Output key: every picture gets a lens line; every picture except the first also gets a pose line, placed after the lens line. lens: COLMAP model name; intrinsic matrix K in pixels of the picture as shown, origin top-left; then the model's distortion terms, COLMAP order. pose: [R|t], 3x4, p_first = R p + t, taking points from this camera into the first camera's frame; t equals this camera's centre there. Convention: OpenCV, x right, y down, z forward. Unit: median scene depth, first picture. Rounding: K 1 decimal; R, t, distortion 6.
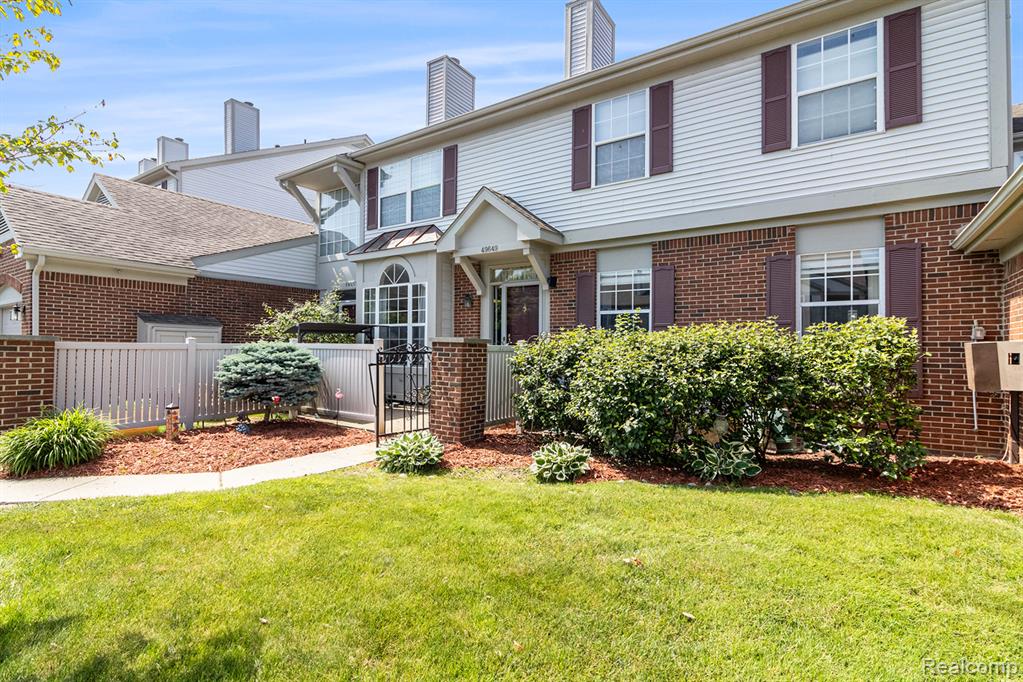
lens RADIAL K [[481.1, 0, 513.1], [0, 481.1, 338.8], [0, 0, 1]] dist [-0.006013, -0.000282]
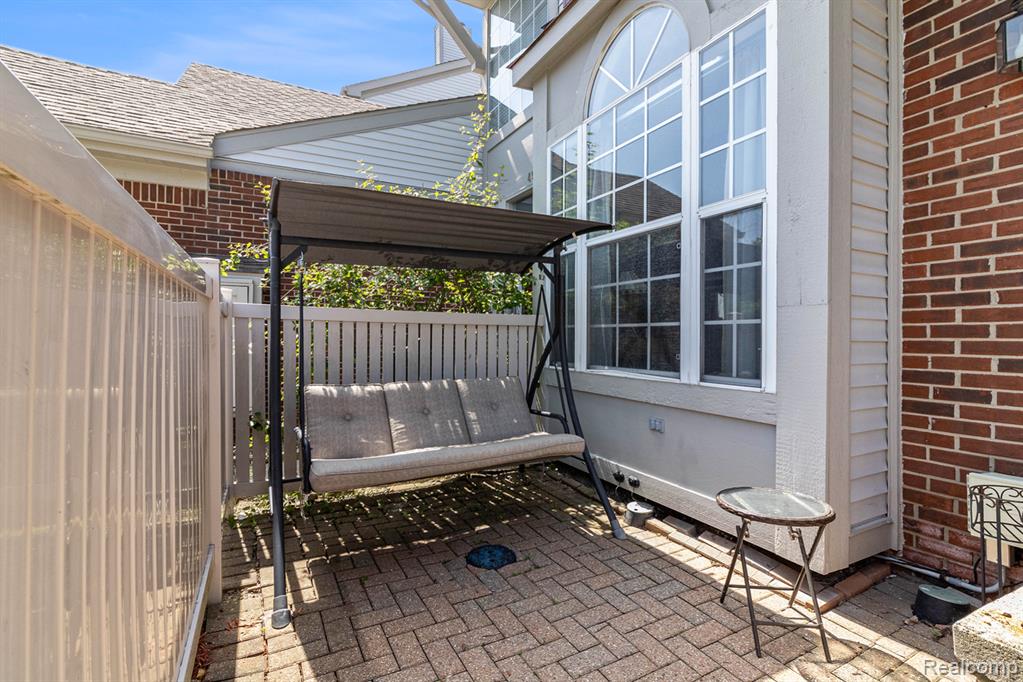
lens RADIAL K [[481.1, 0, 514.2], [0, 481.1, 338.6], [0, 0, 1]] dist [-0.006013, -0.000282]
pose [[0.870437, 0.003856, -0.492266, -0.223546], [0.006570, 0.999789, 0.019451, 0.041561], [0.492237, -0.020165, 0.870228, 0.957455]]
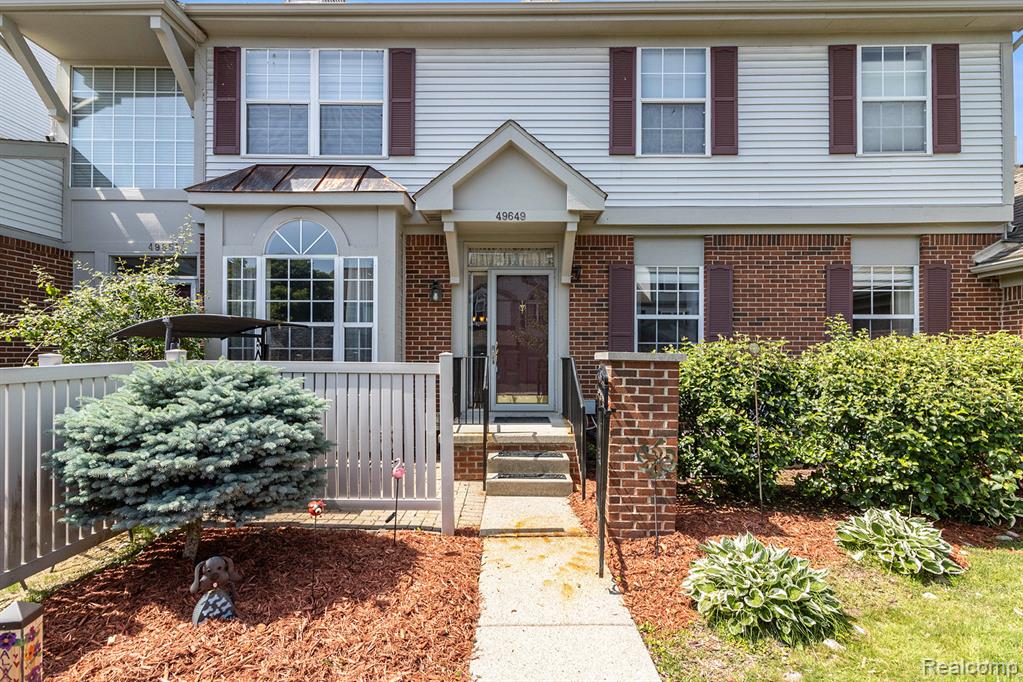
lens RADIAL K [[492.0, 0, 506.9], [0, 492.0, 349.4], [0, 0, 1]] dist [0.004136, 0.000462]
pose [[0.842524, -0.000665, 0.538658, -0.485261], [-0.008827, 0.999848, 0.015041, -0.011747], [-0.538586, -0.017427, 0.842390, 0.476484]]
